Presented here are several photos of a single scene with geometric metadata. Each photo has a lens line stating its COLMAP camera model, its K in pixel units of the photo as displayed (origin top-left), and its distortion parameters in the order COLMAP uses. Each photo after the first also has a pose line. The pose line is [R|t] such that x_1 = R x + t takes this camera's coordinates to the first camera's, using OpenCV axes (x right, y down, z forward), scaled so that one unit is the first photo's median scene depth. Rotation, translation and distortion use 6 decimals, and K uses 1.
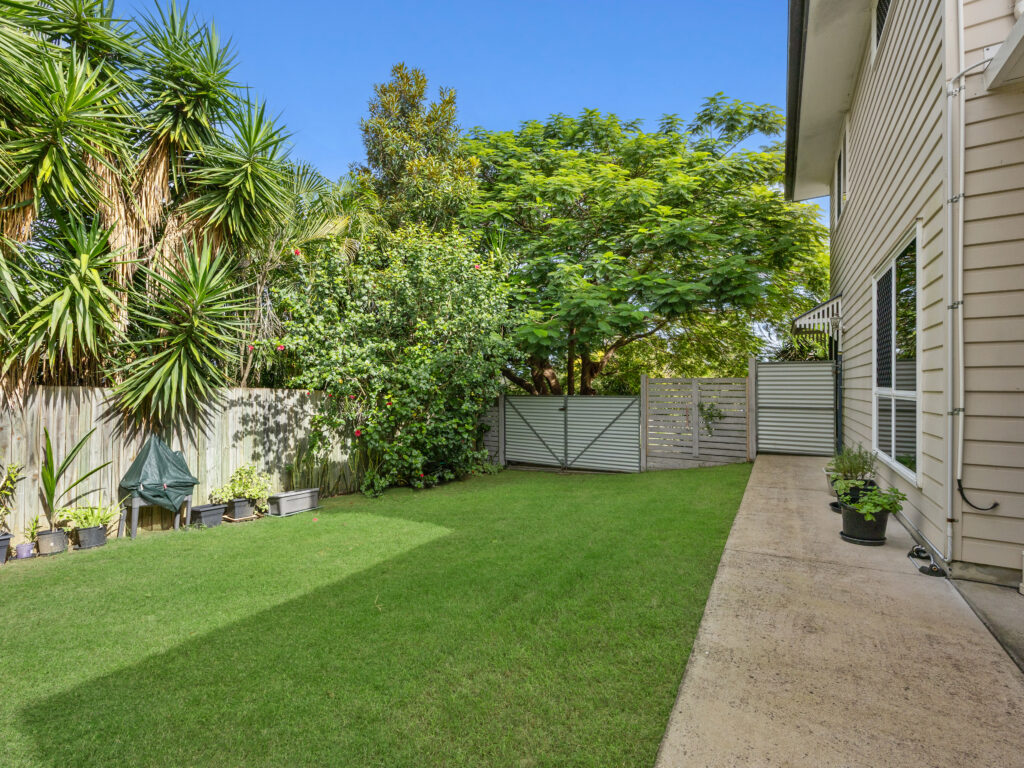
lens RADIAL K [[463.2, 0, 510.6], [0, 463.2, 383.9], [0, 0, 1]] dist [0.001103, -0.000241]
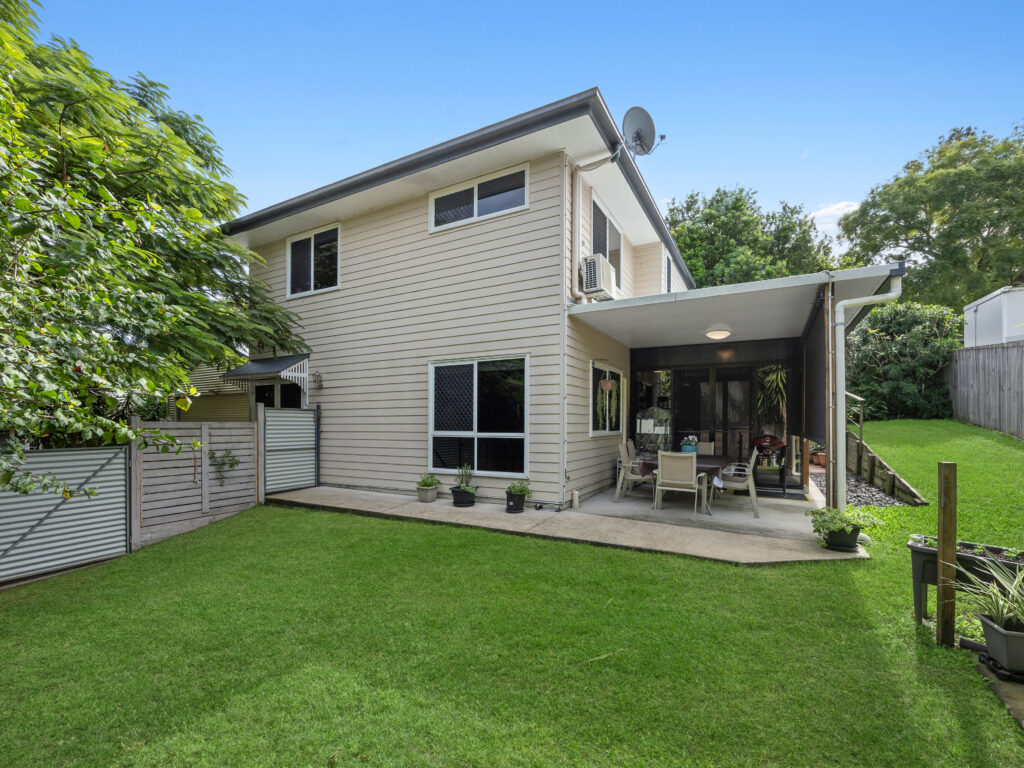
lens RADIAL K [[463.2, 0, 506.0], [0, 463.2, 427.7], [0, 0, 1]] dist [0.001103, -0.000241]
pose [[-0.034659, -0.012097, 0.999326, -0.524073], [-0.001675, 0.999926, 0.012046, -0.015089], [-0.999398, -0.001256, -0.034677, 0.498110]]
